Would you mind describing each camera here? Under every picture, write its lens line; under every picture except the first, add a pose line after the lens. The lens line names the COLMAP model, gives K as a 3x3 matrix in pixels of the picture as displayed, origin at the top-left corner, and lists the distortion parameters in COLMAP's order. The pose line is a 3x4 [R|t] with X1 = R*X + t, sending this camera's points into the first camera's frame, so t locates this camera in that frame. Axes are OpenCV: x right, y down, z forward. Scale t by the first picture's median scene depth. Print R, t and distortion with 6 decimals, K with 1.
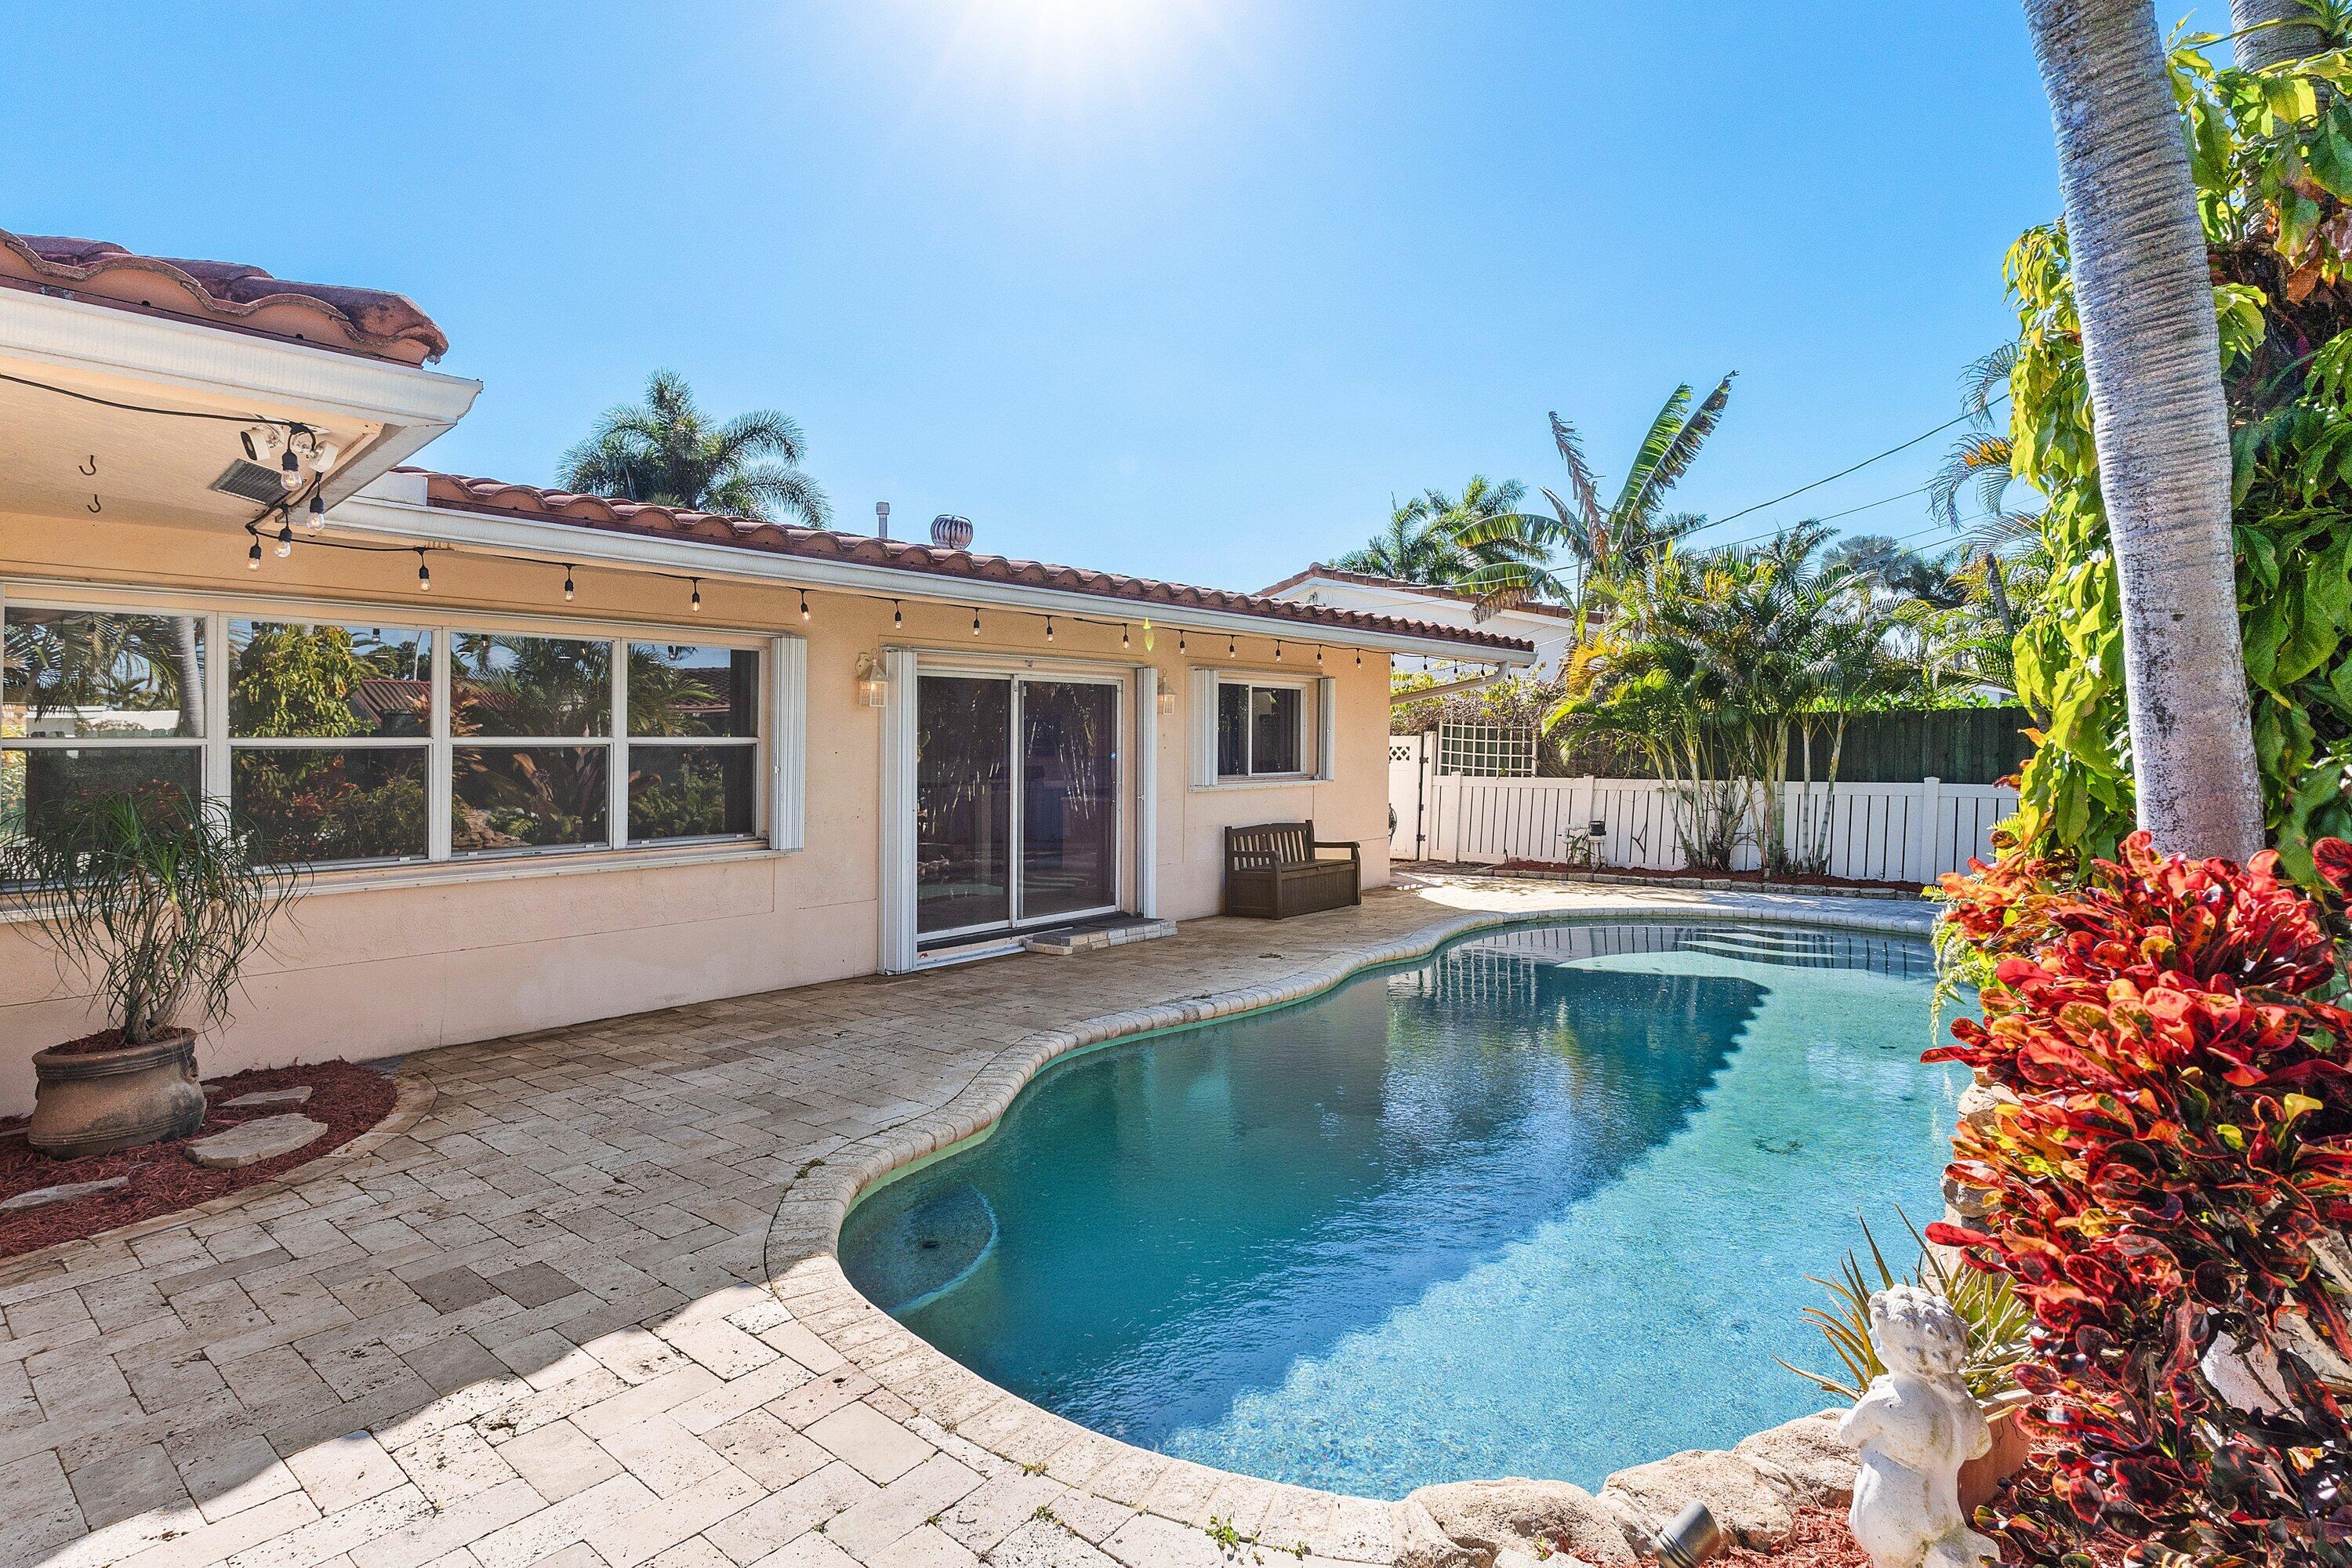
lens RADIAL K [[1224.6, 0, 1206.9], [0, 1224.6, 751.1], [0, 0, 1]] dist [0.001765, 0.000036]
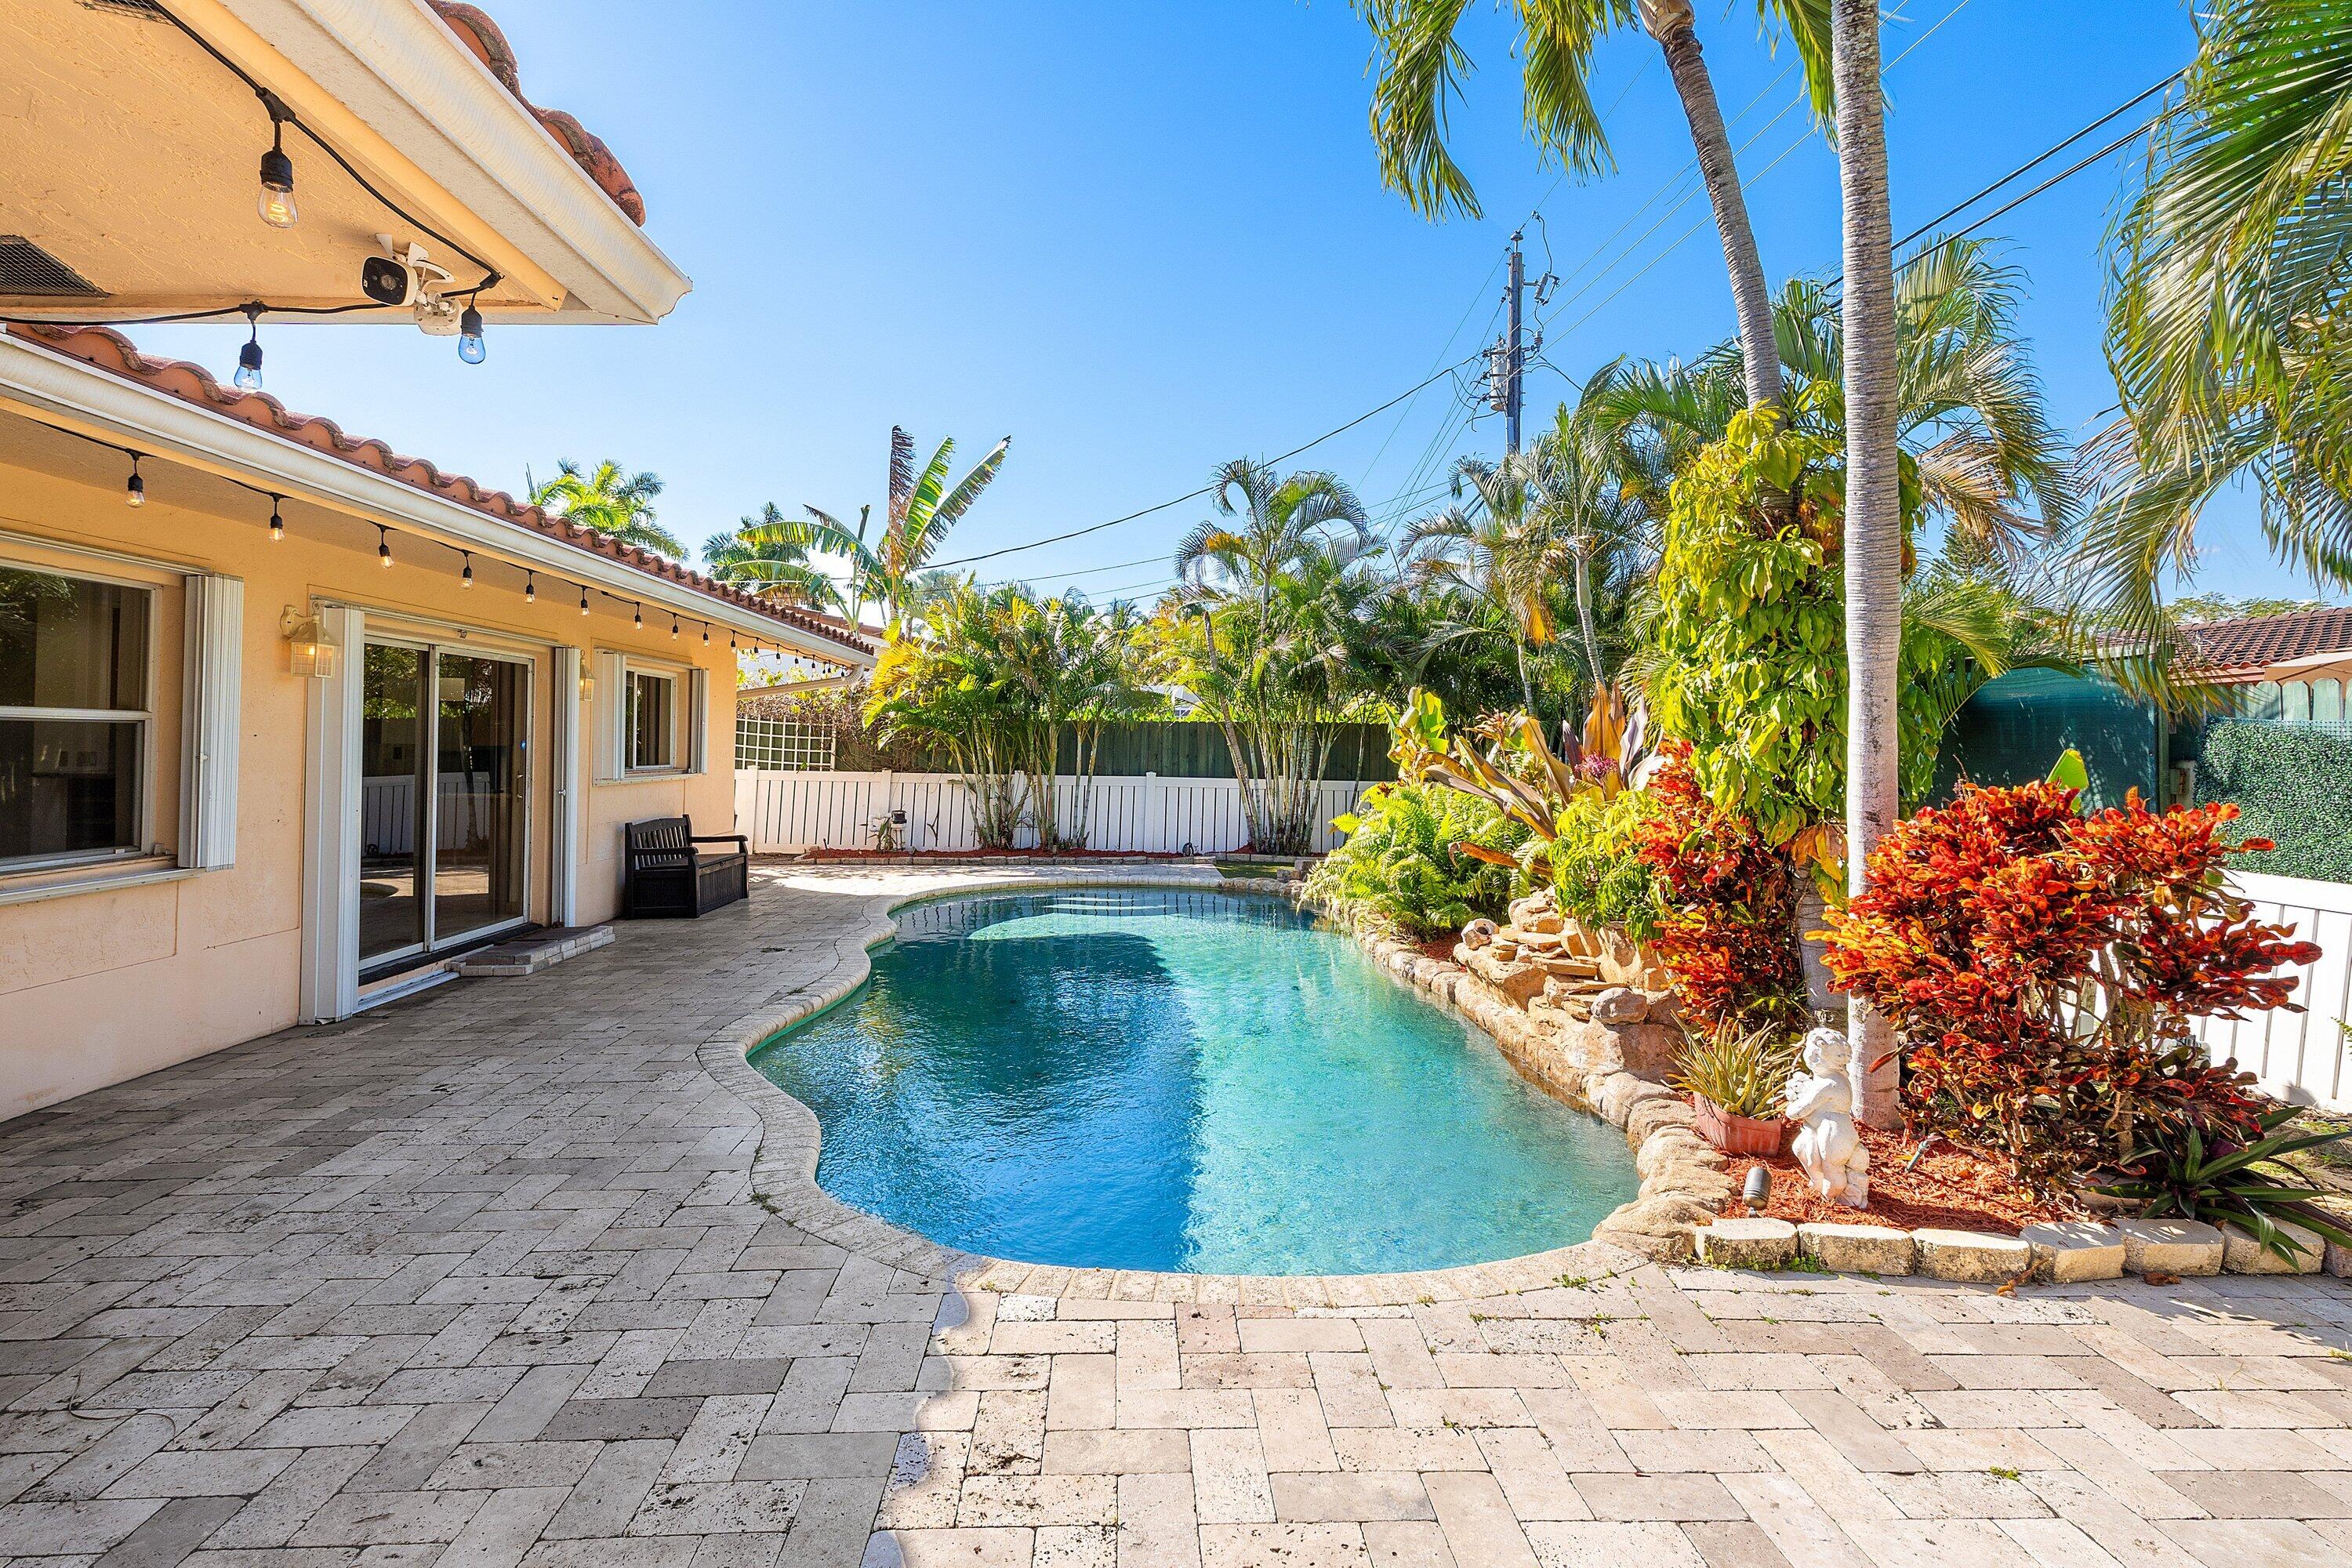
lens RADIAL K [[1149.1, 0, 1196.4], [0, 1149.1, 732.1], [0, 0, 1]] dist [0.000774, -0.000600]
pose [[0.719354, 0.026592, 0.694135, -0.294659], [-0.017660, 0.999644, -0.019995, 0.002150], [-0.694419, 0.002125, 0.719567, 0.071750]]
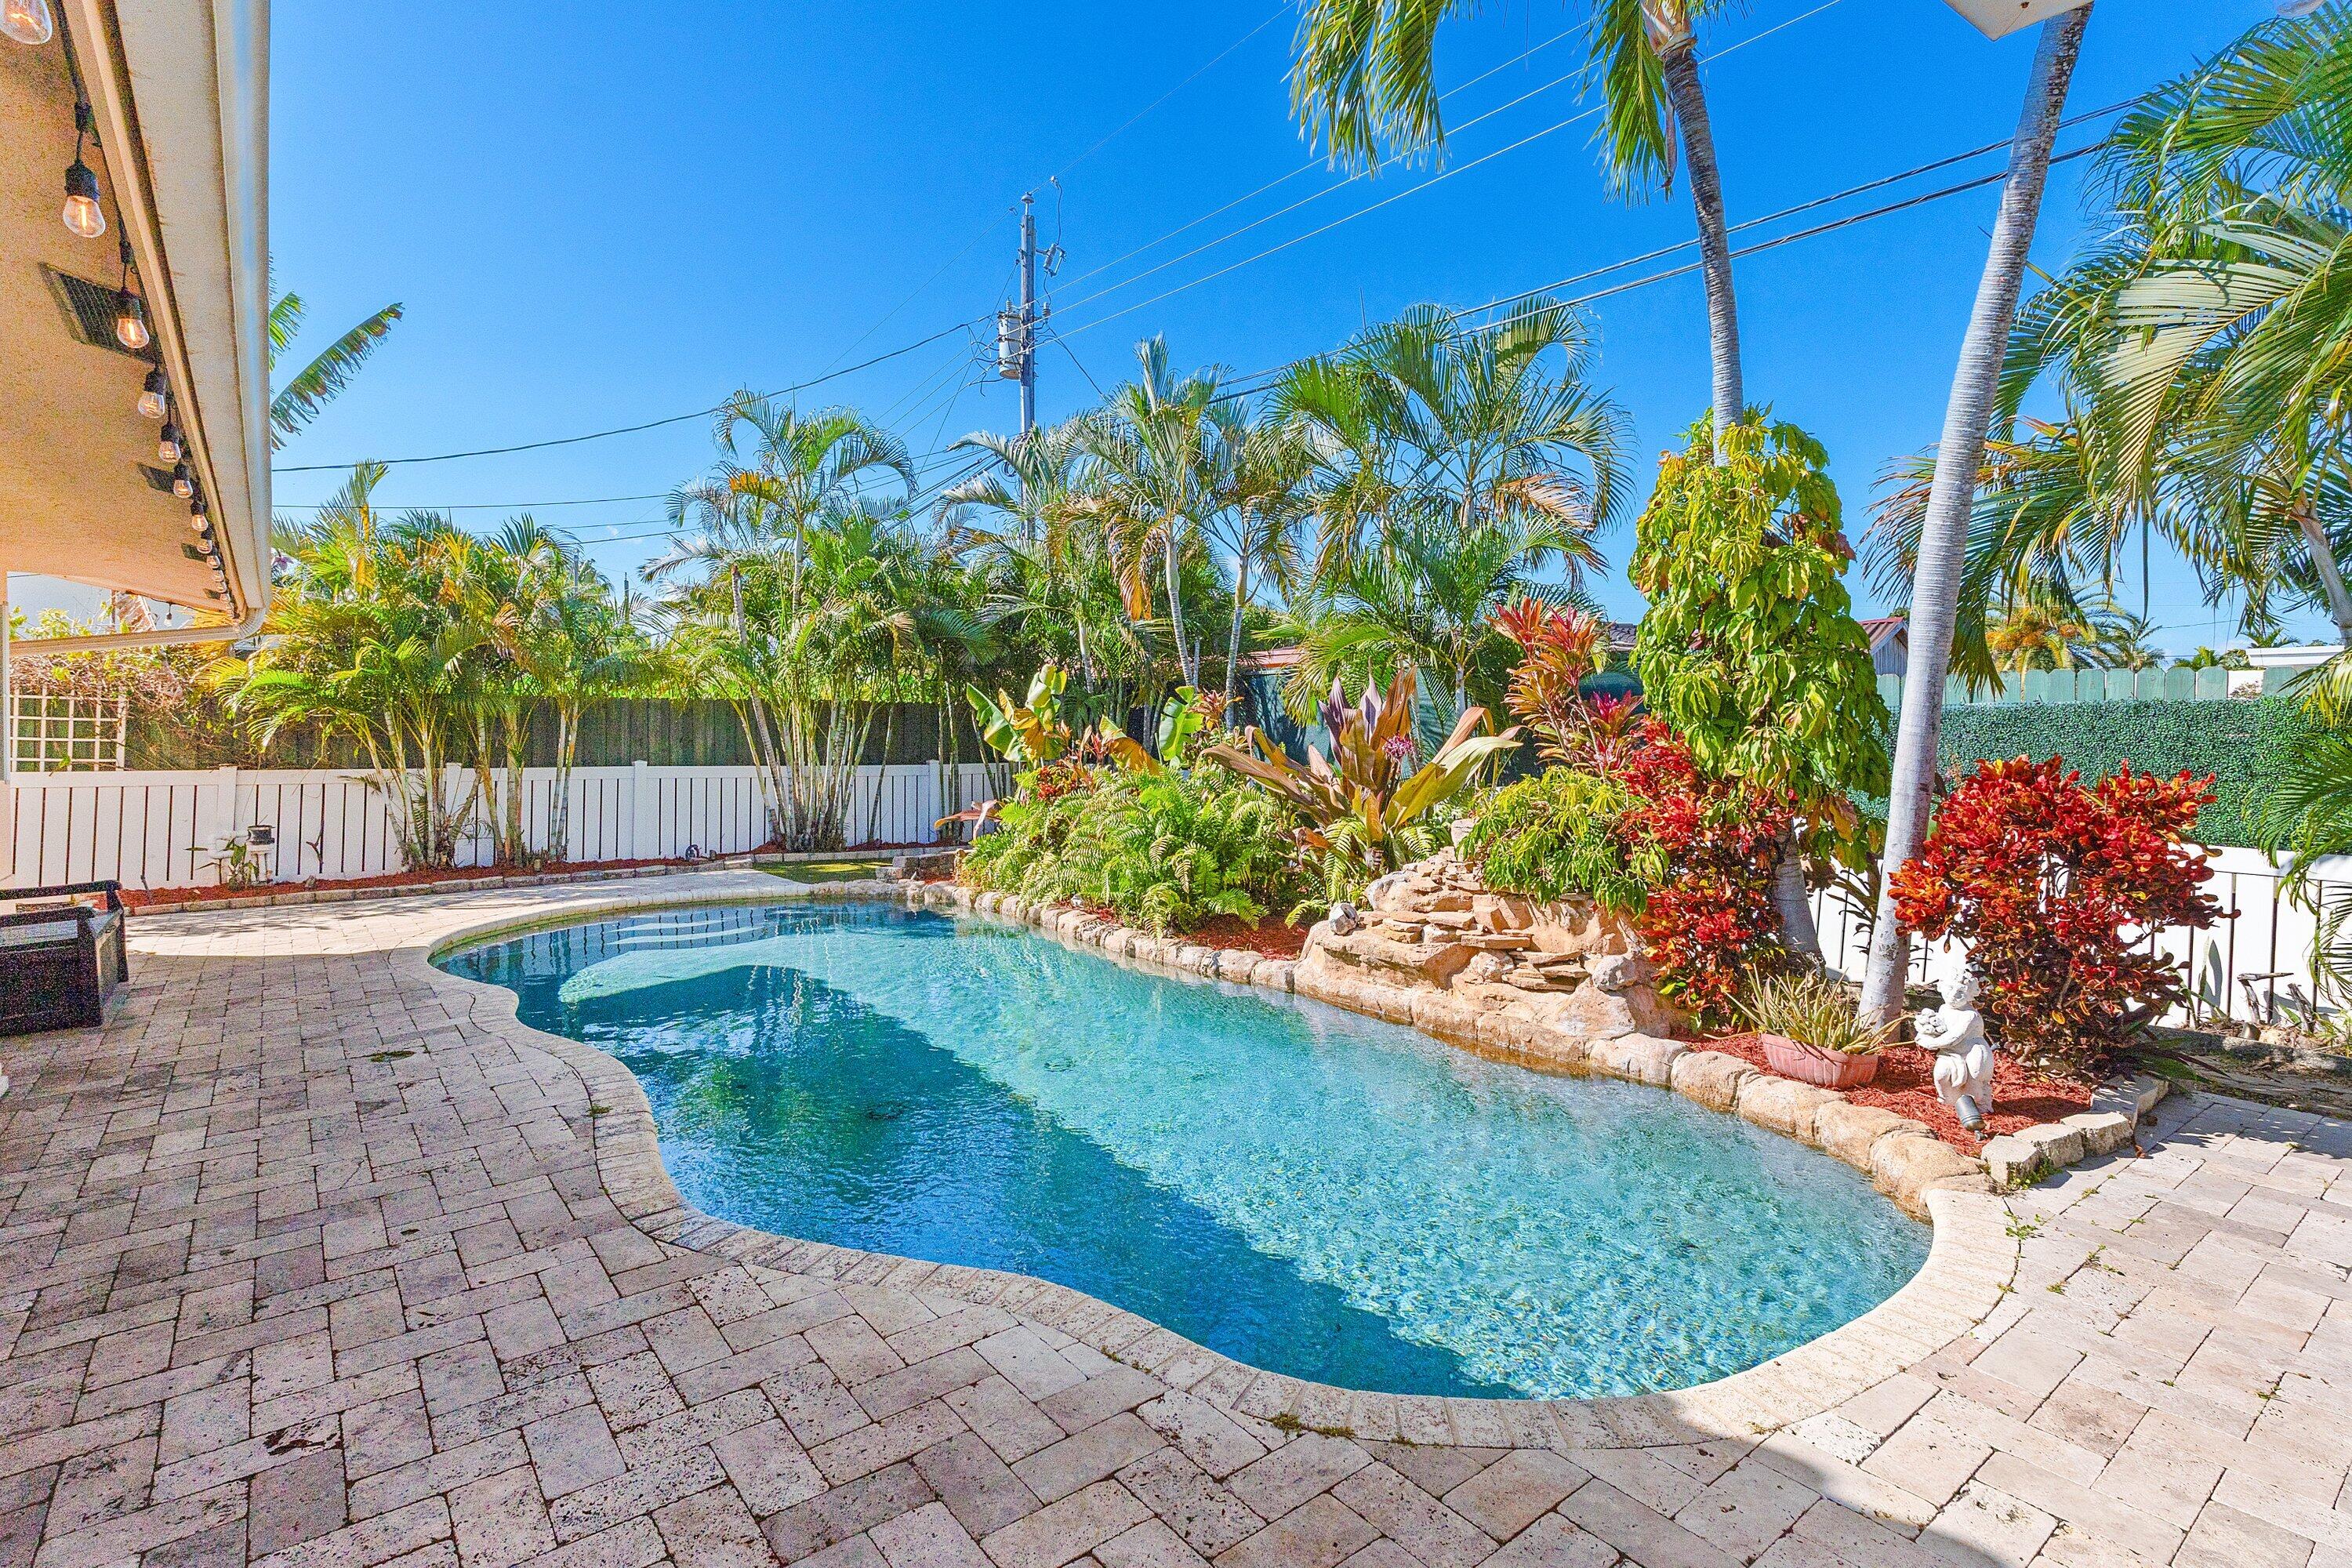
lens RADIAL K [[1161.7, 0, 1171.3], [0, 1161.7, 757.6], [0, 0, 1]] dist [0.001577, -0.000291]
pose [[0.196904, -0.012785, 0.980339, -0.378954], [-0.005220, 0.999887, 0.014088, 0.002216], [-0.980409, -0.007891, 0.196815, 0.406625]]
